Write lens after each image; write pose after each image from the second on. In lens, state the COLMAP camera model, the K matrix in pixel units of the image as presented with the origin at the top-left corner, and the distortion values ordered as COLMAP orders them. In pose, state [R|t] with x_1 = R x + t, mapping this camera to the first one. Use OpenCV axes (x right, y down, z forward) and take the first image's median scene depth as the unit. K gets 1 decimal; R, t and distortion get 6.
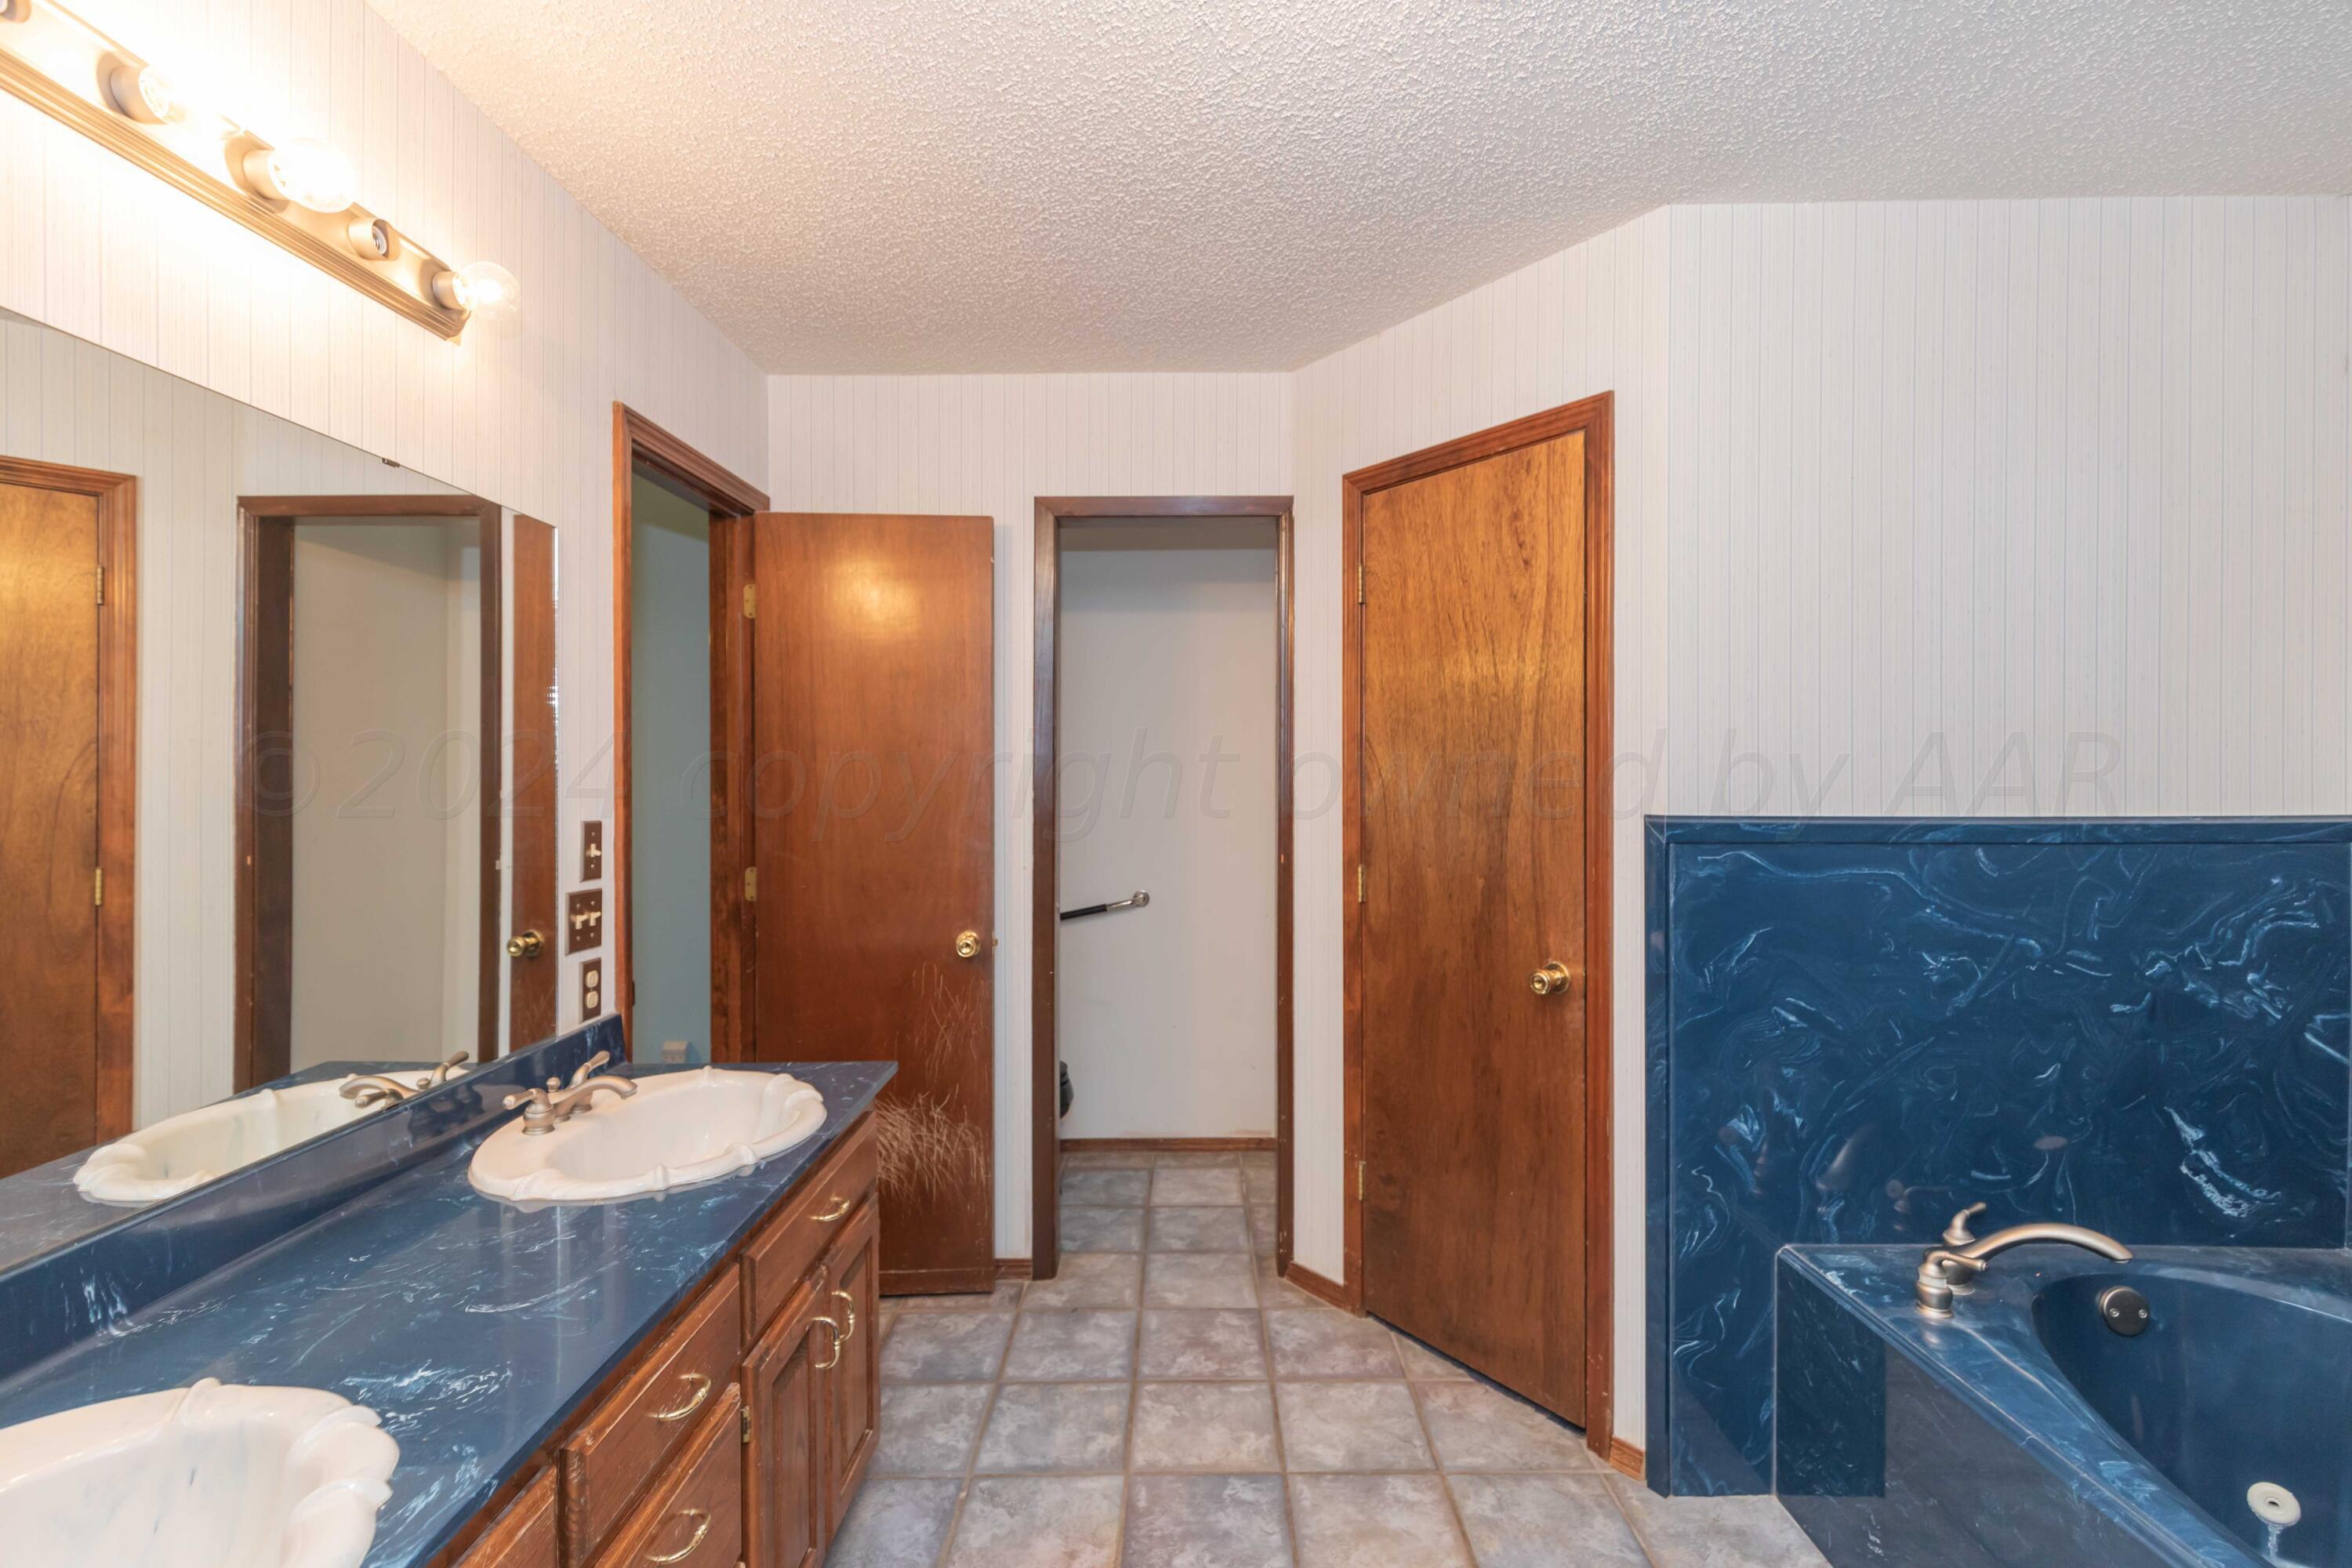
lens RADIAL K [[1102.0, 0, 1191.1], [0, 1102.0, 786.6], [0, 0, 1]] dist [0.010282, -0.003094]
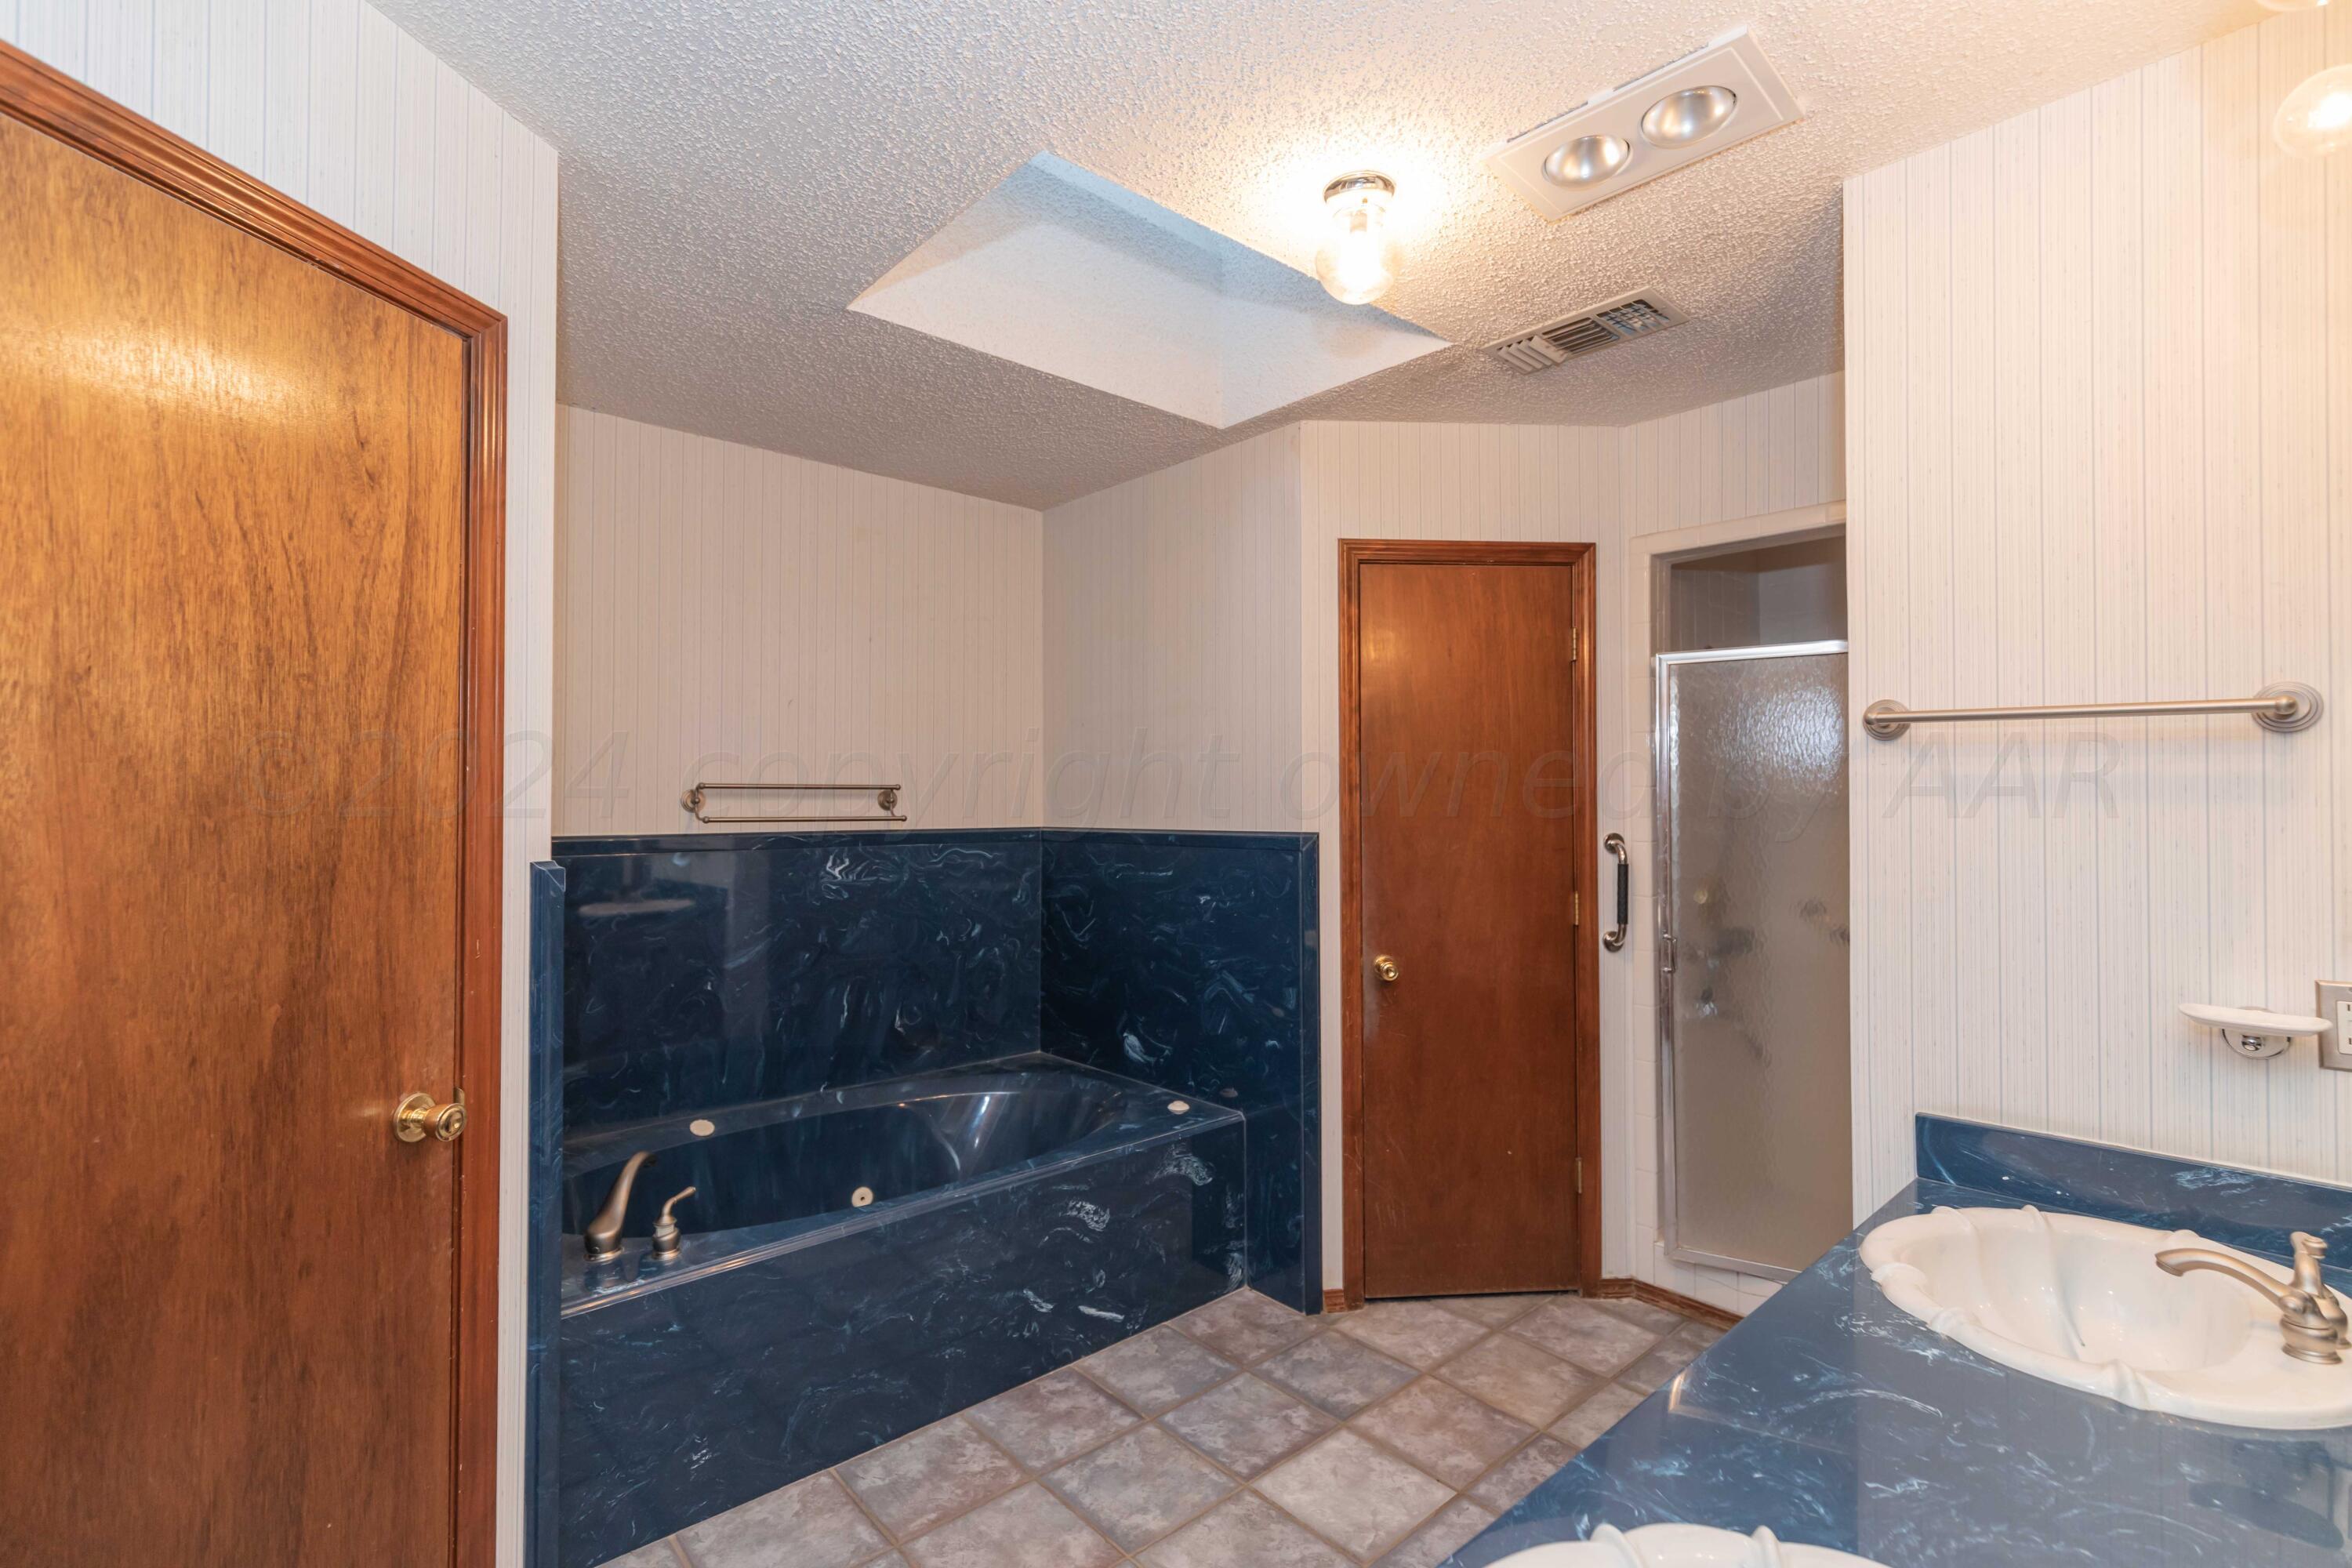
lens RADIAL K [[1102.0, 0, 1192.2], [0, 1102.0, 774.1], [0, 0, 1]] dist [0.010282, -0.003094]
pose [[-0.693571, 0.013071, 0.720269, -0.473714], [0.004086, 0.999891, -0.014210, -0.023502], [-0.720376, -0.006913, -0.693549, 1.106041]]
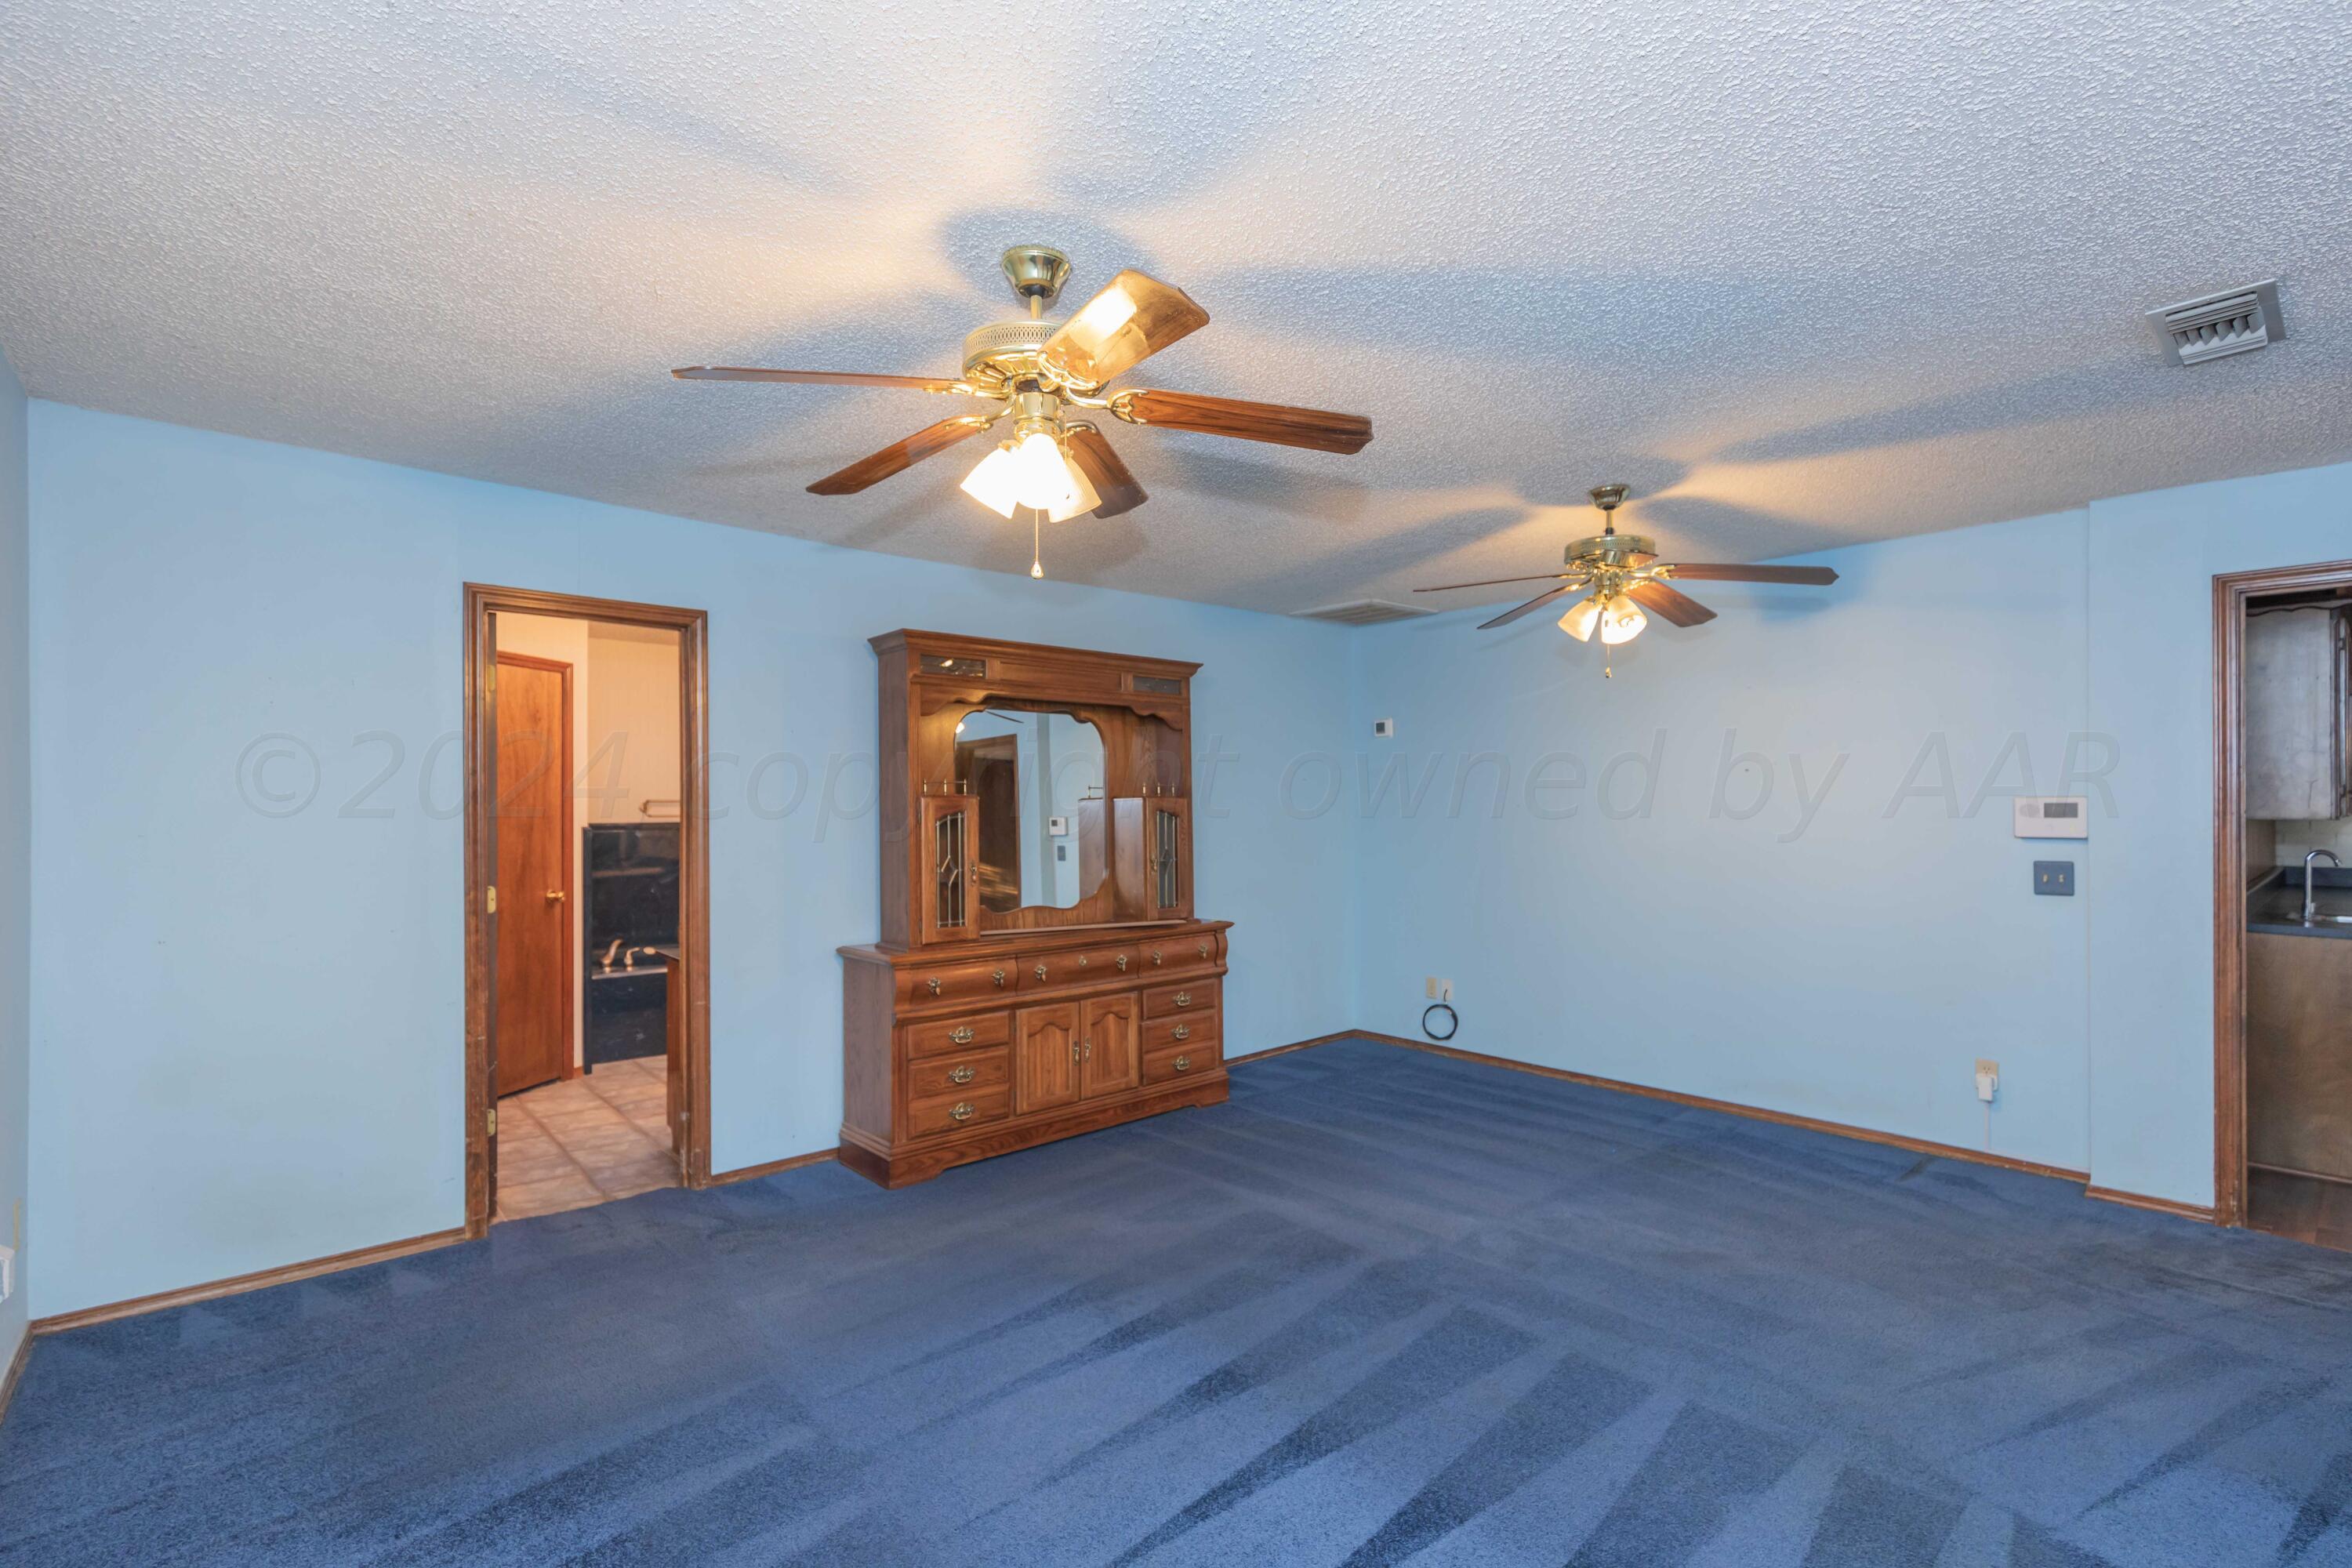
lens RADIAL K [[1102.0, 0, 1153.2], [0, 1102.0, 795.9], [0, 0, 1]] dist [0.010282, -0.003094]
pose [[-0.653709, 0.006320, 0.756720, -2.308106], [0.005805, 0.999978, -0.003336, -0.029258], [-0.756724, 0.002212, -0.653731, 1.551779]]
